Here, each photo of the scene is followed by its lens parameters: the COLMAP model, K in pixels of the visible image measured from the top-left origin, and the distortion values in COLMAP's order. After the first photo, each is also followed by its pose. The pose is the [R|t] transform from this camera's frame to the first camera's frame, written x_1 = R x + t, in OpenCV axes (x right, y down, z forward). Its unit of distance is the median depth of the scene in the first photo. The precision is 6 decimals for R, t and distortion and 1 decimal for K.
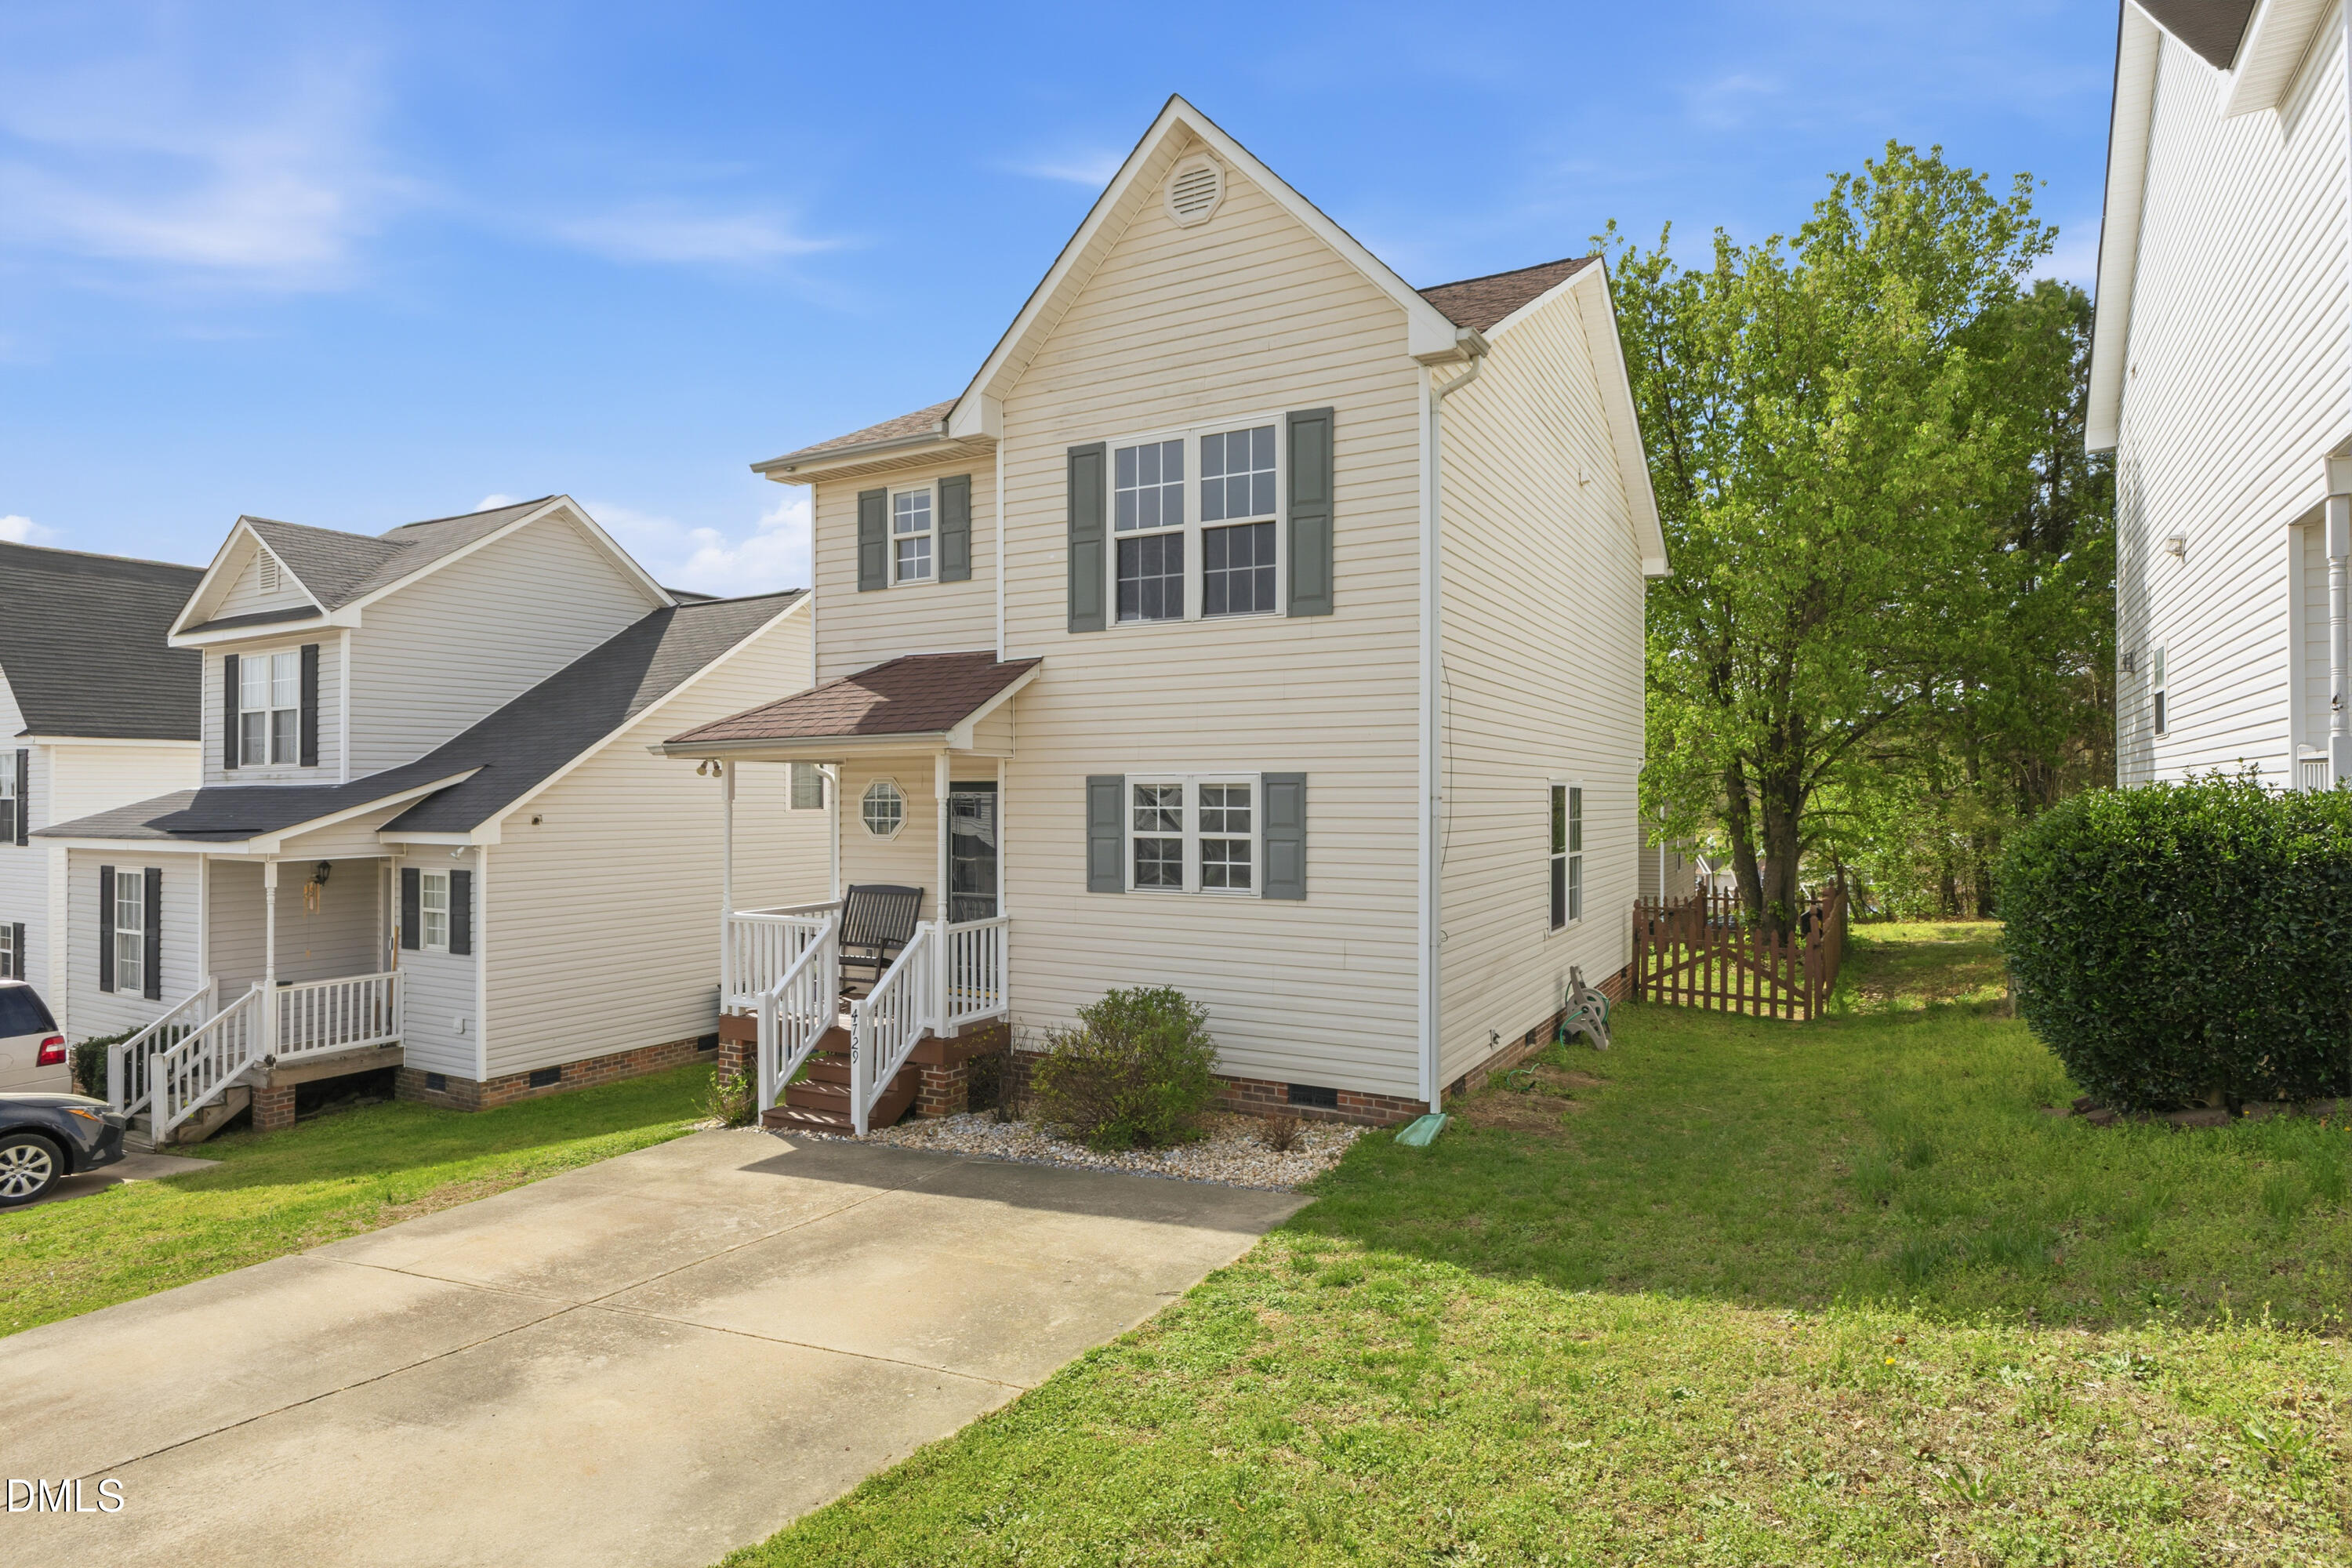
lens RADIAL K [[1281.8, 0, 1151.8], [0, 1281.8, 779.0], [0, 0, 1]] dist [-0.000632, -0.001435]
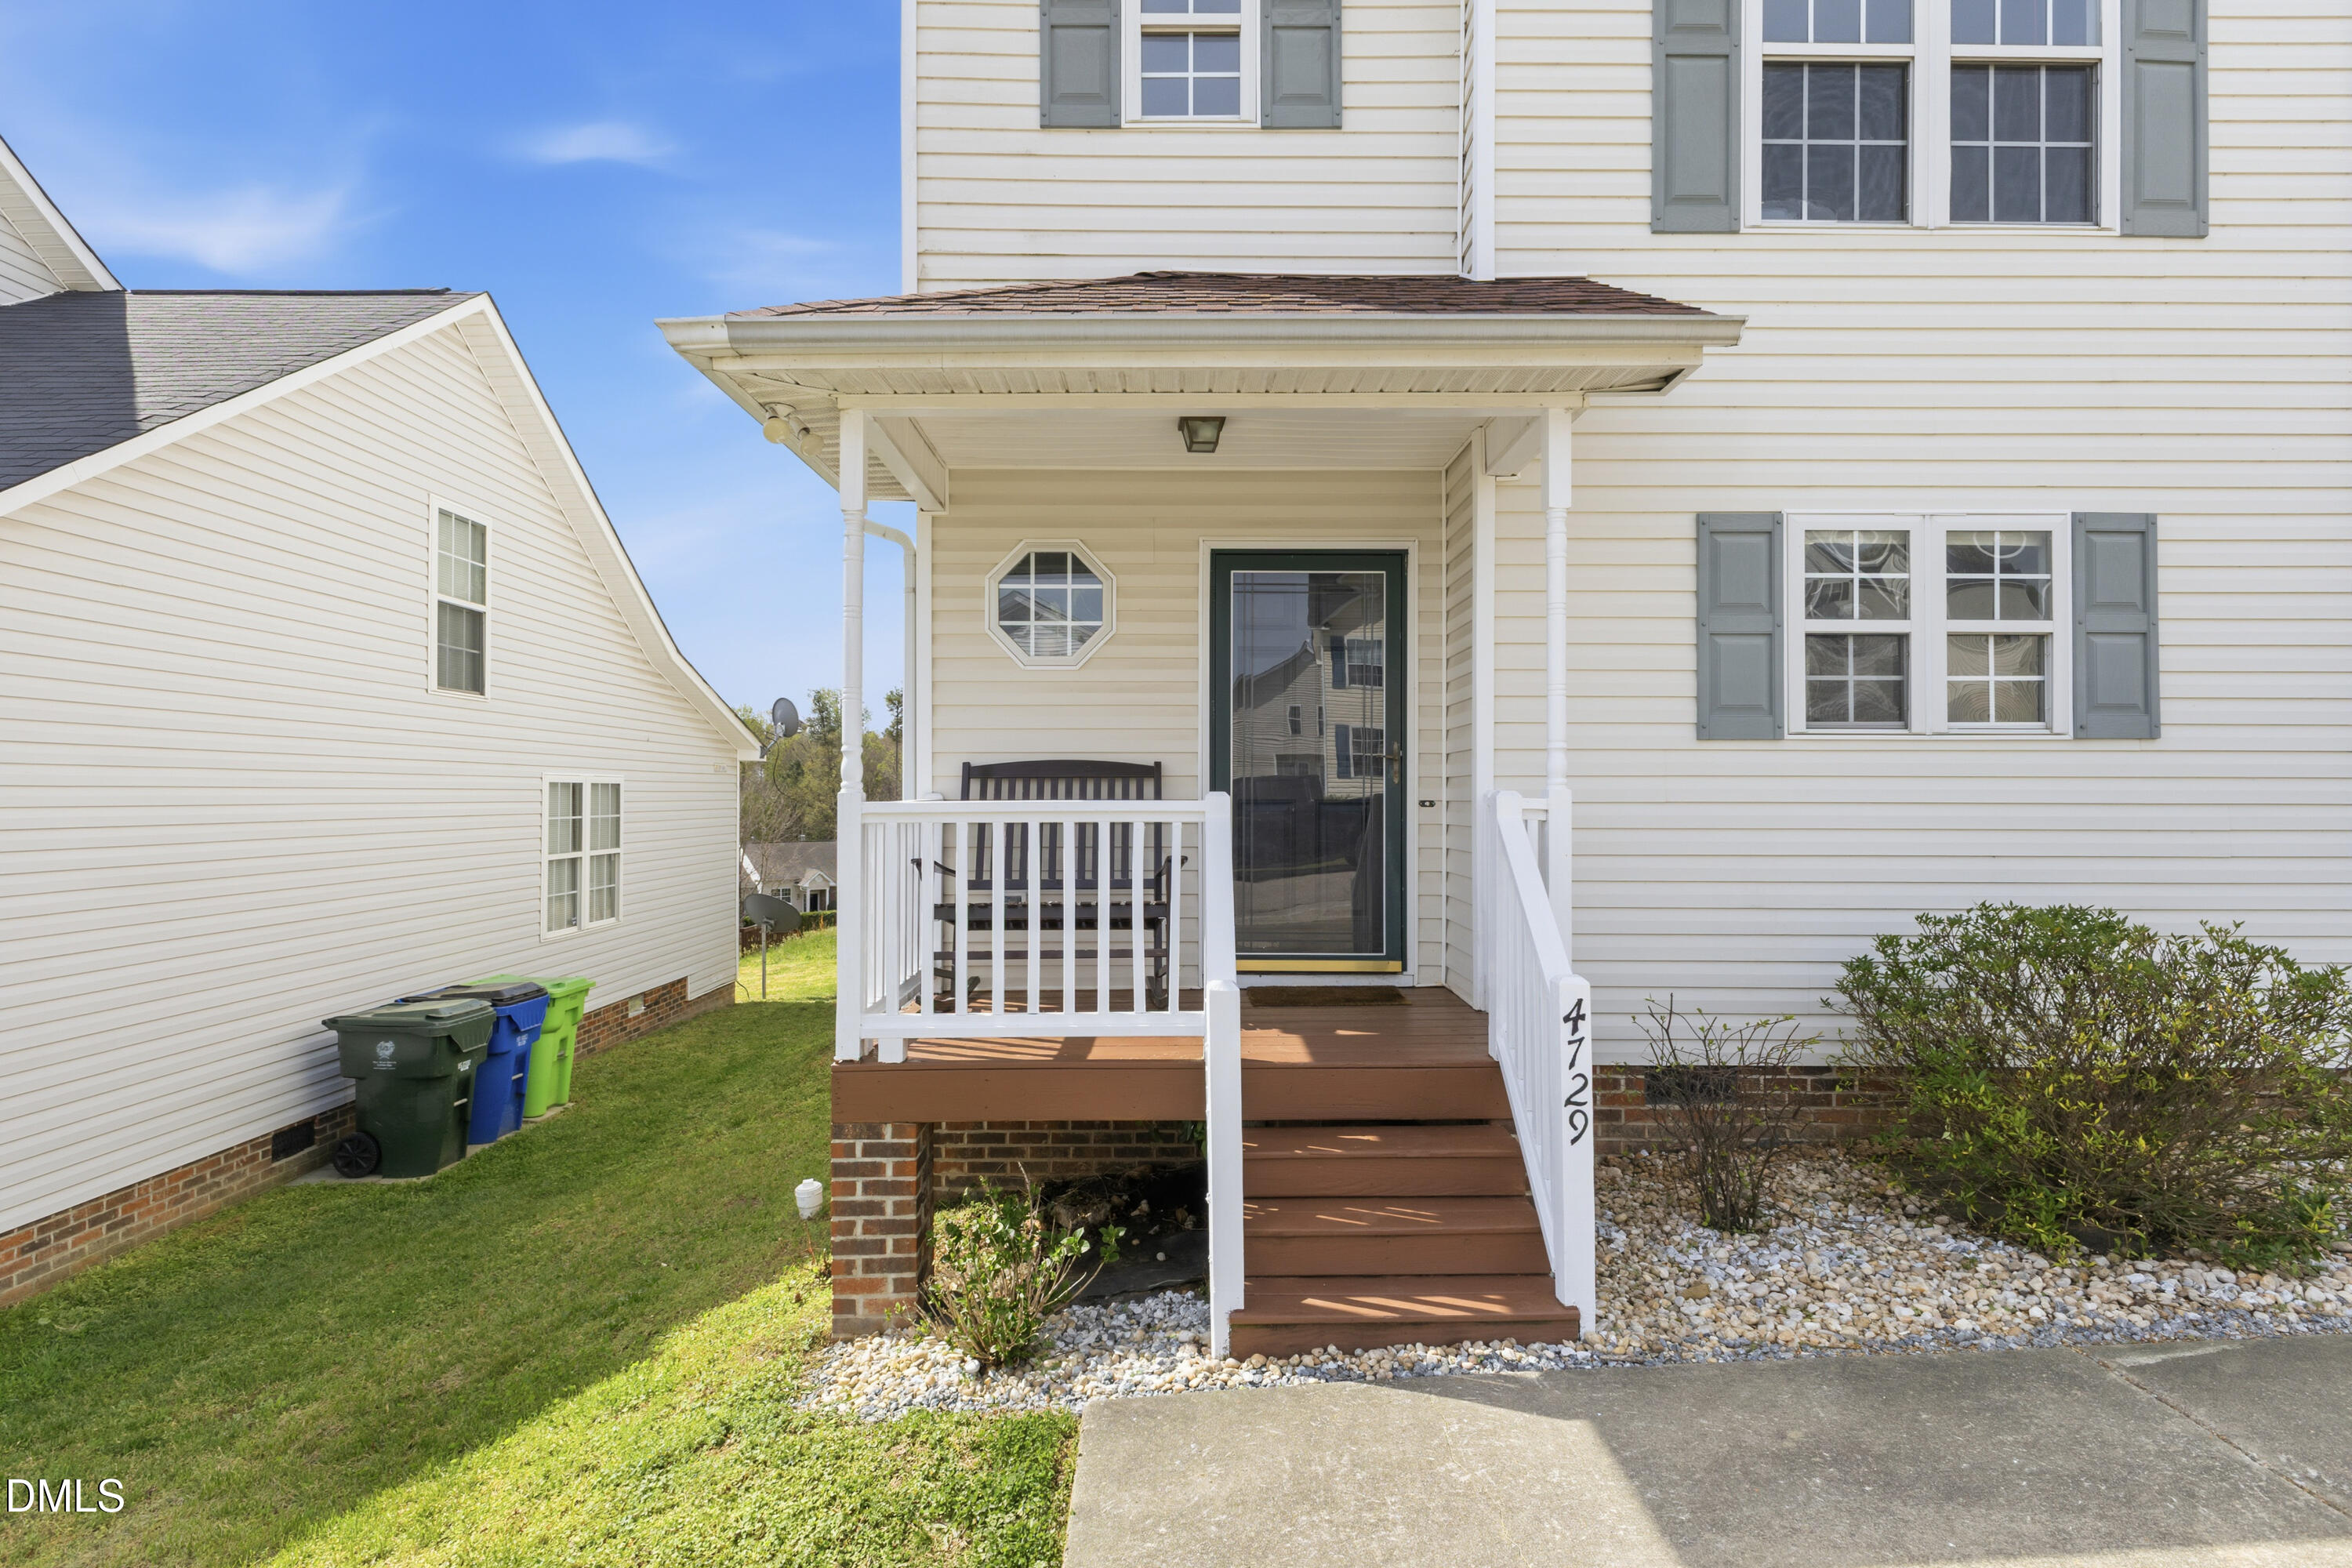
lens RADIAL K [[1199.3, 0, 1173.7], [0, 1199.3, 777.3], [0, 0, 1]] dist [0.016335, -0.003798]
pose [[0.859880, 0.009572, 0.510407, -0.489062], [-0.008587, 0.999954, -0.004287, 0.109770], [-0.510424, -0.000697, 0.859923, 0.714208]]
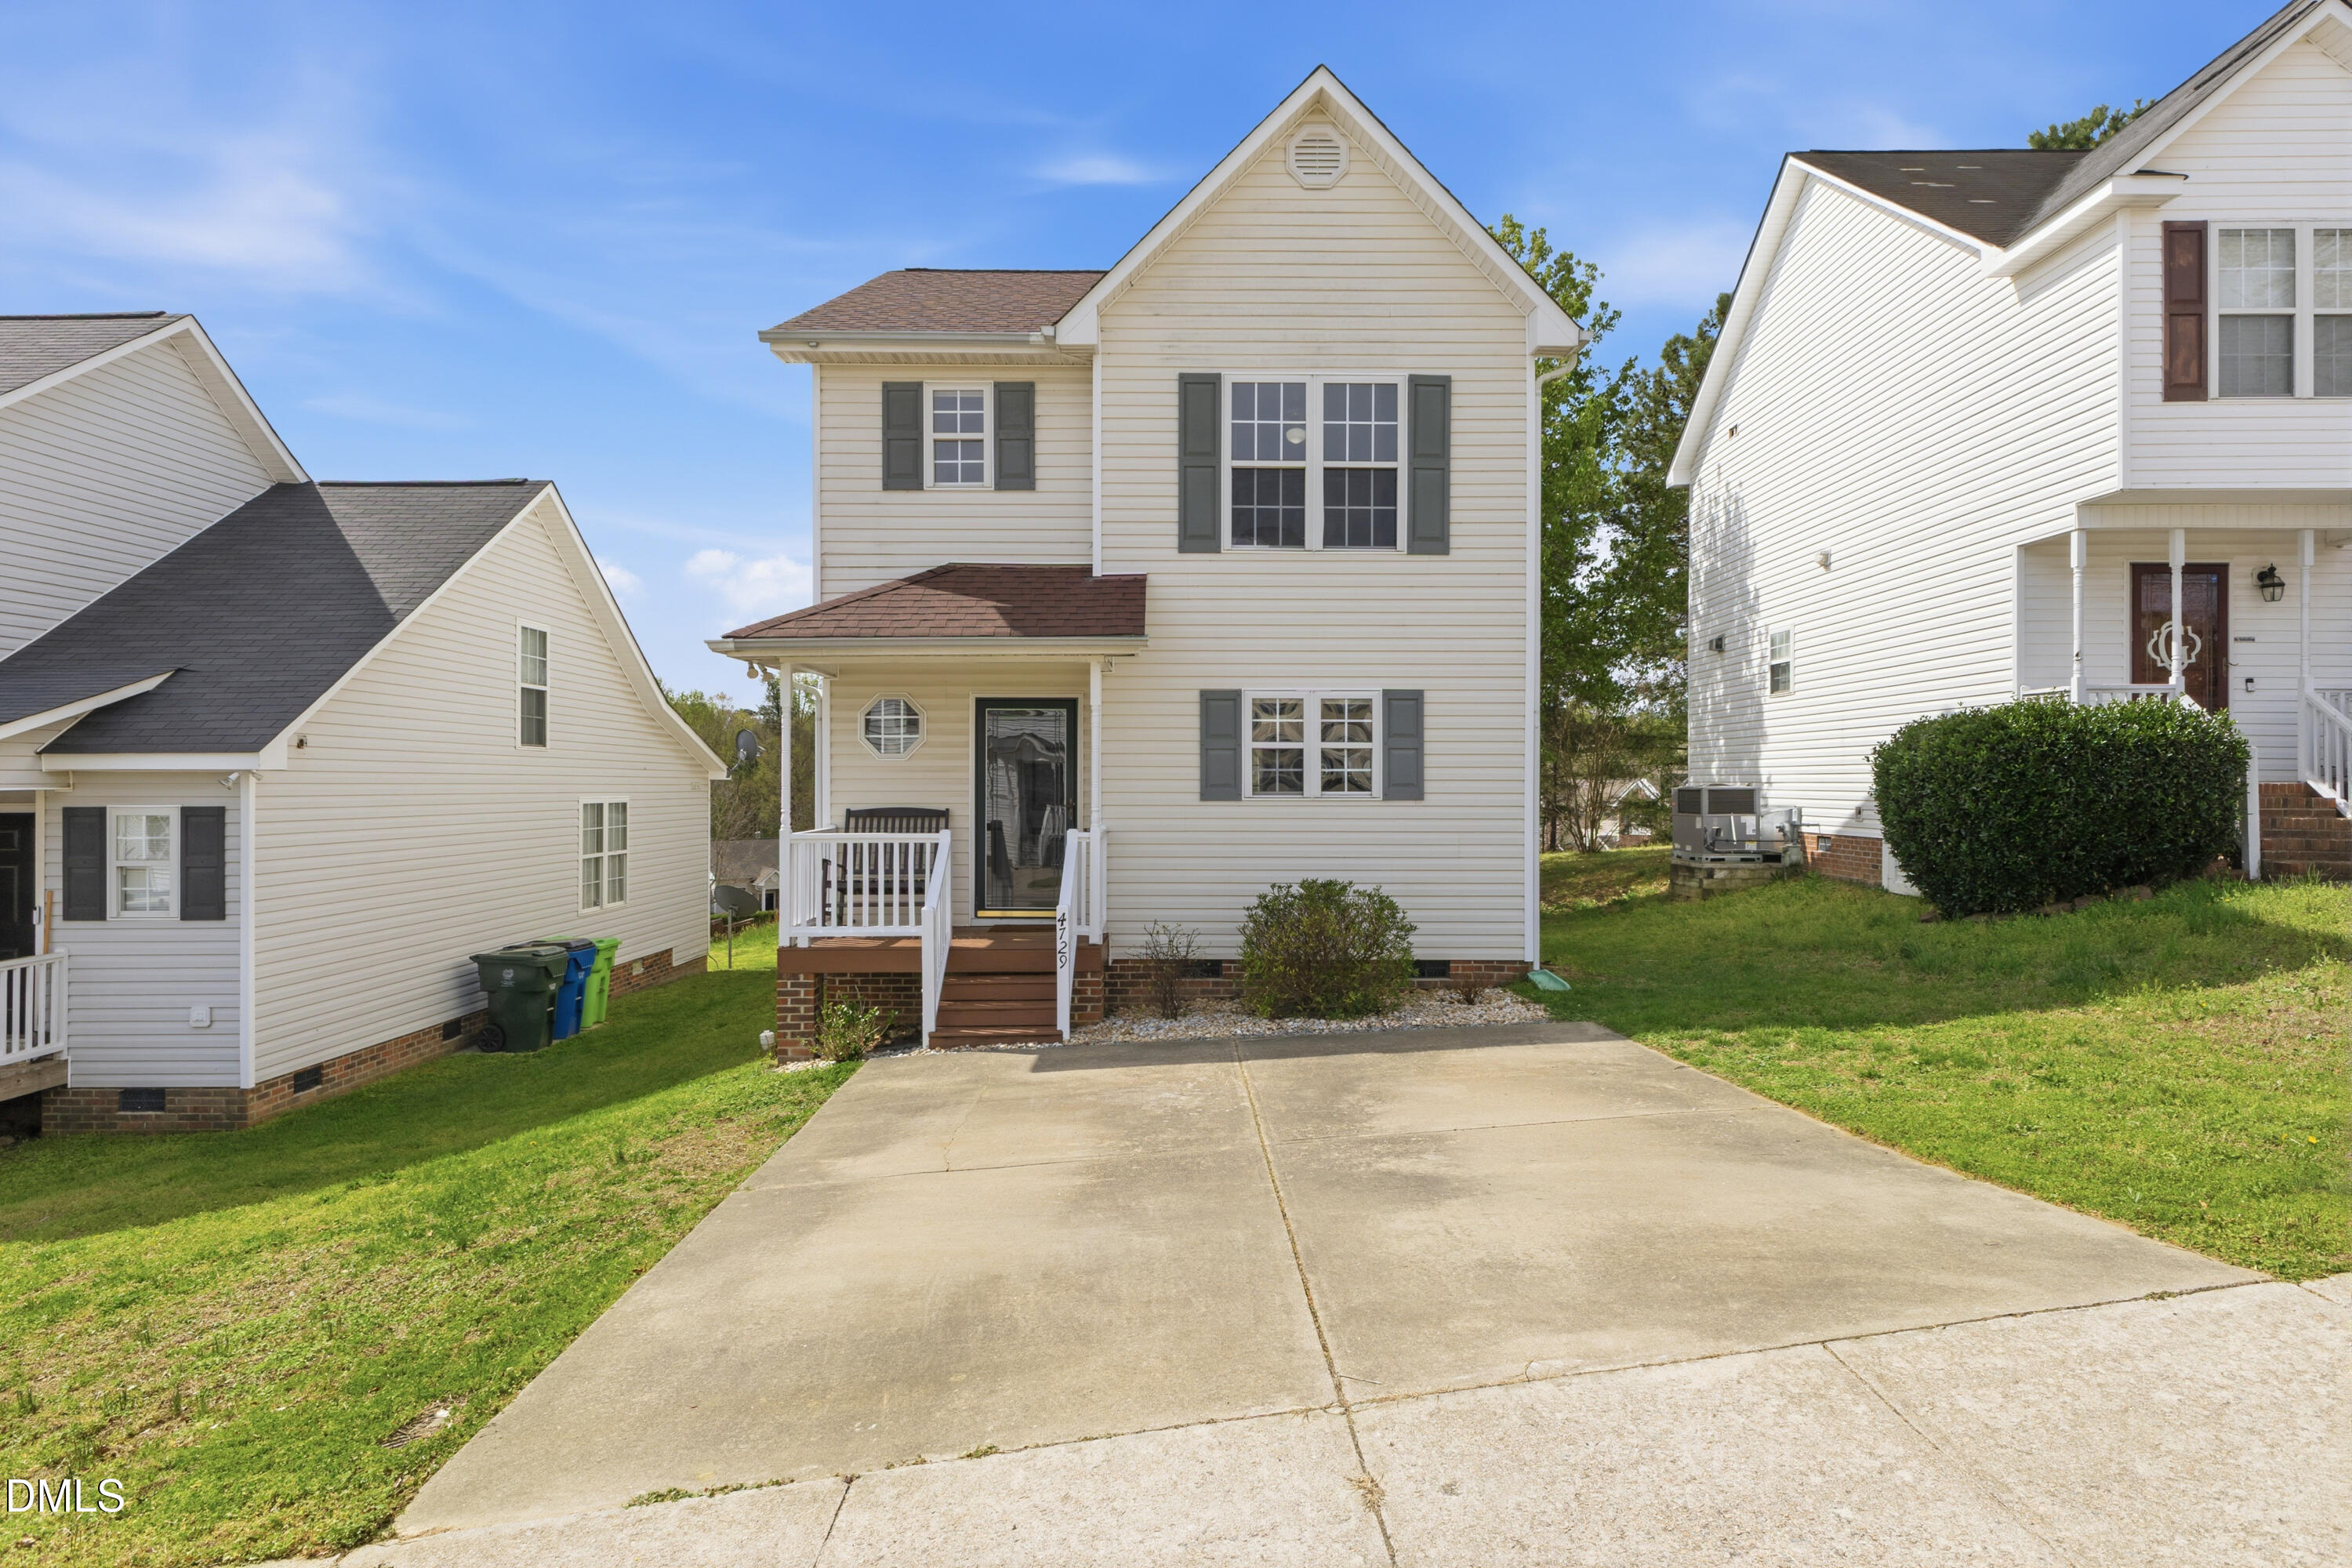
lens RADIAL K [[1357.7, 0, 1171.0], [0, 1357.7, 776.3], [0, 0, 1]] dist [0.021317, -0.002904]
pose [[0.861893, 0.004750, 0.507067, -0.653761], [-0.008255, 0.999955, 0.004665, 0.064898], [-0.507022, -0.008206, 0.861894, 0.054701]]
